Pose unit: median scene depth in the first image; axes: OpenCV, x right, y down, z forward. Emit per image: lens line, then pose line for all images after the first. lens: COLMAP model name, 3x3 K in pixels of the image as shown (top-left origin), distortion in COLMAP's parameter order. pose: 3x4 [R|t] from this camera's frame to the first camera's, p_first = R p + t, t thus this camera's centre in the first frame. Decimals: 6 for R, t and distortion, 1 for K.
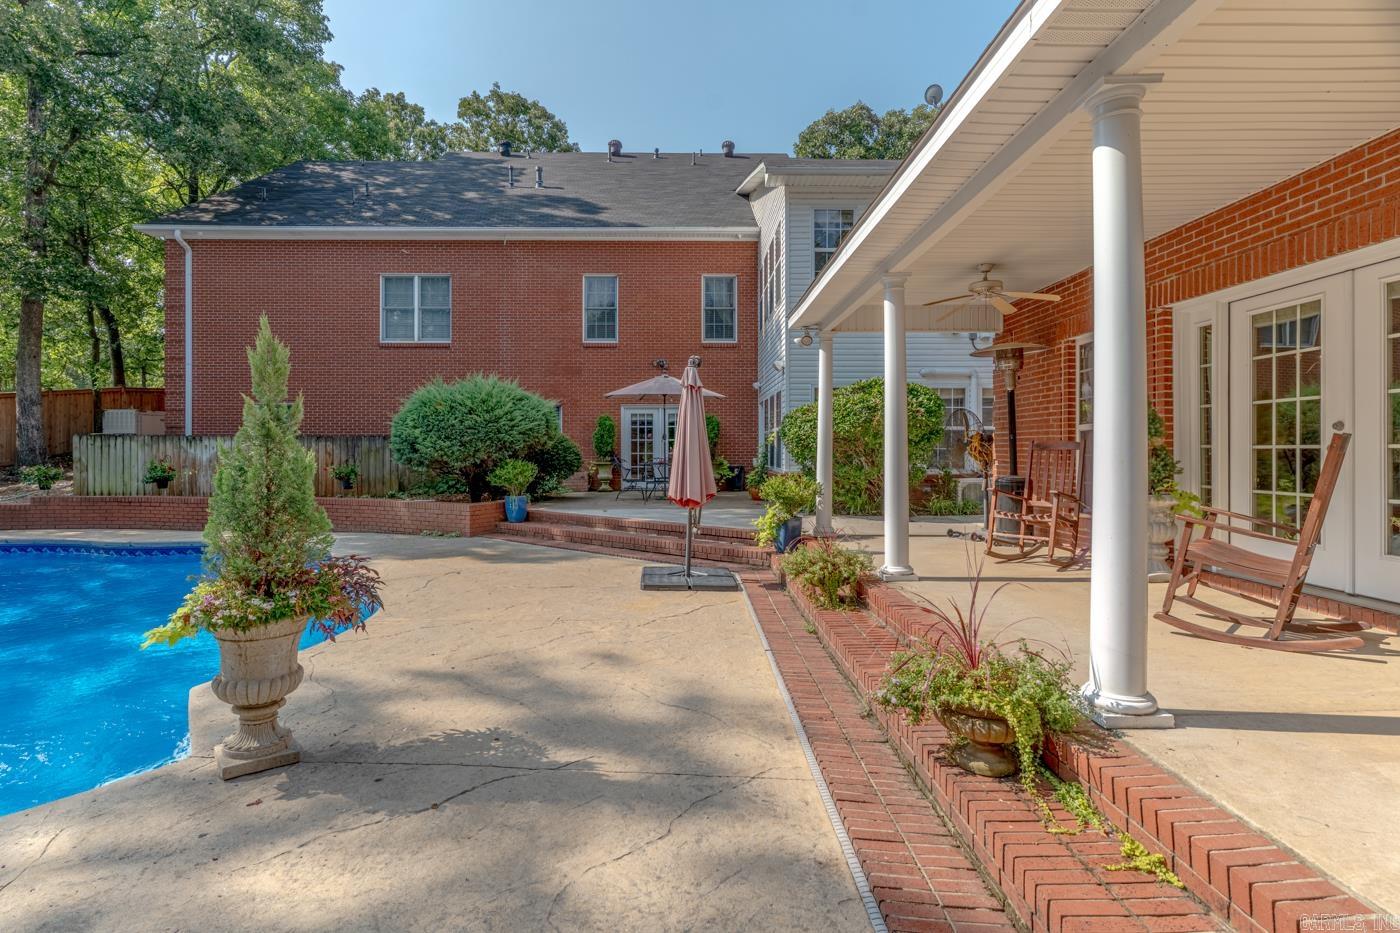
lens RADIAL K [[667.9, 0, 695.9], [0, 667.9, 446.7], [0, 0, 1]] dist [0.003422, 0.000367]
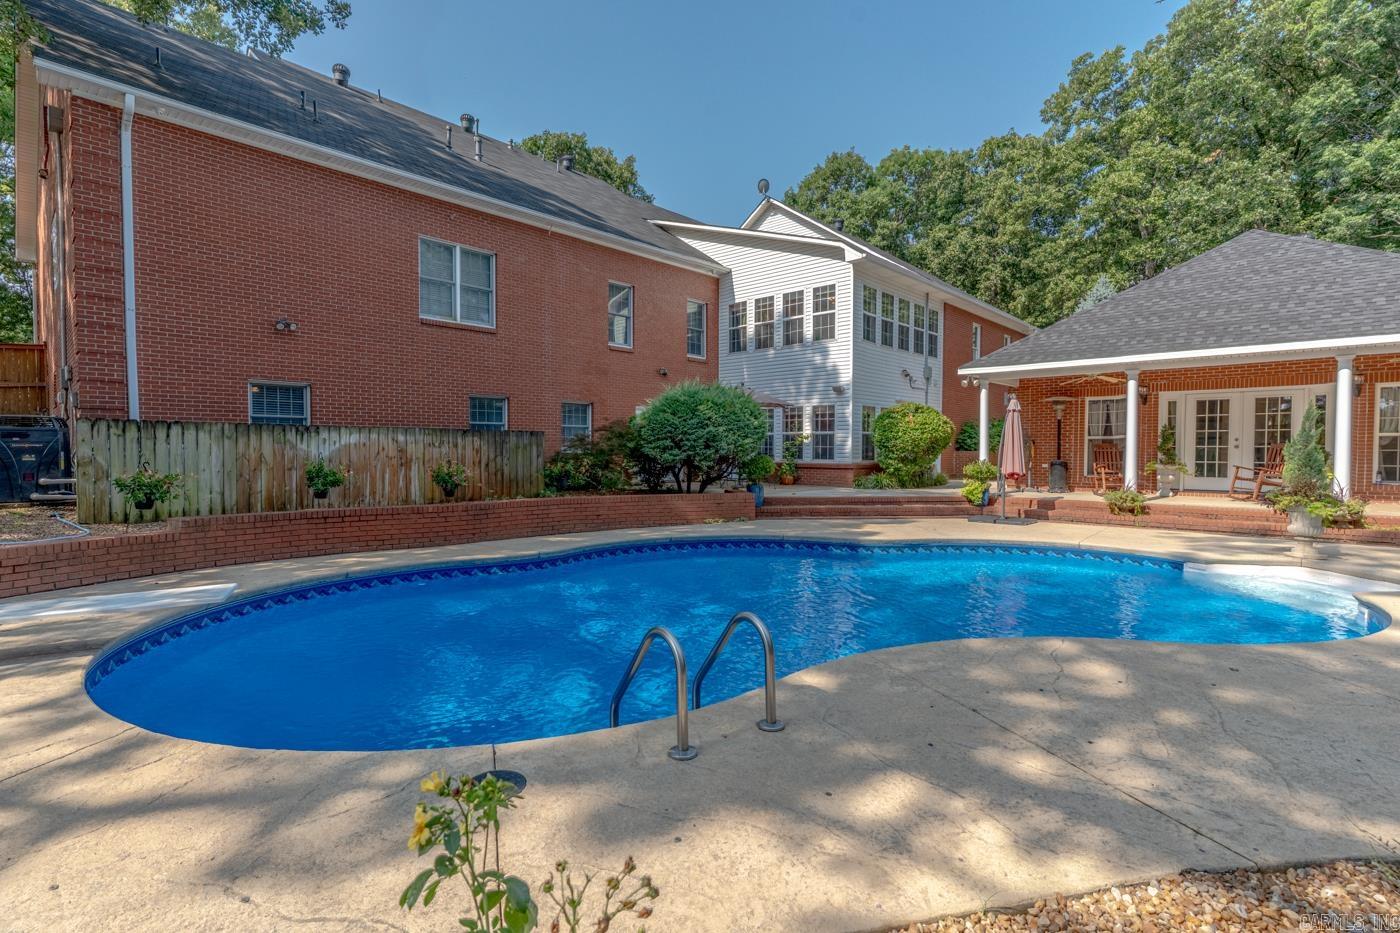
lens RADIAL K [[667.9, 0, 695.9], [0, 667.9, 446.7], [0, 0, 1]] dist [0.003422, 0.000367]
pose [[0.685277, 0.002577, 0.728278, -0.978969], [-0.002582, 0.999996, -0.001109, 0.005789], [-0.728278, -0.001120, 0.685281, 0.208323]]
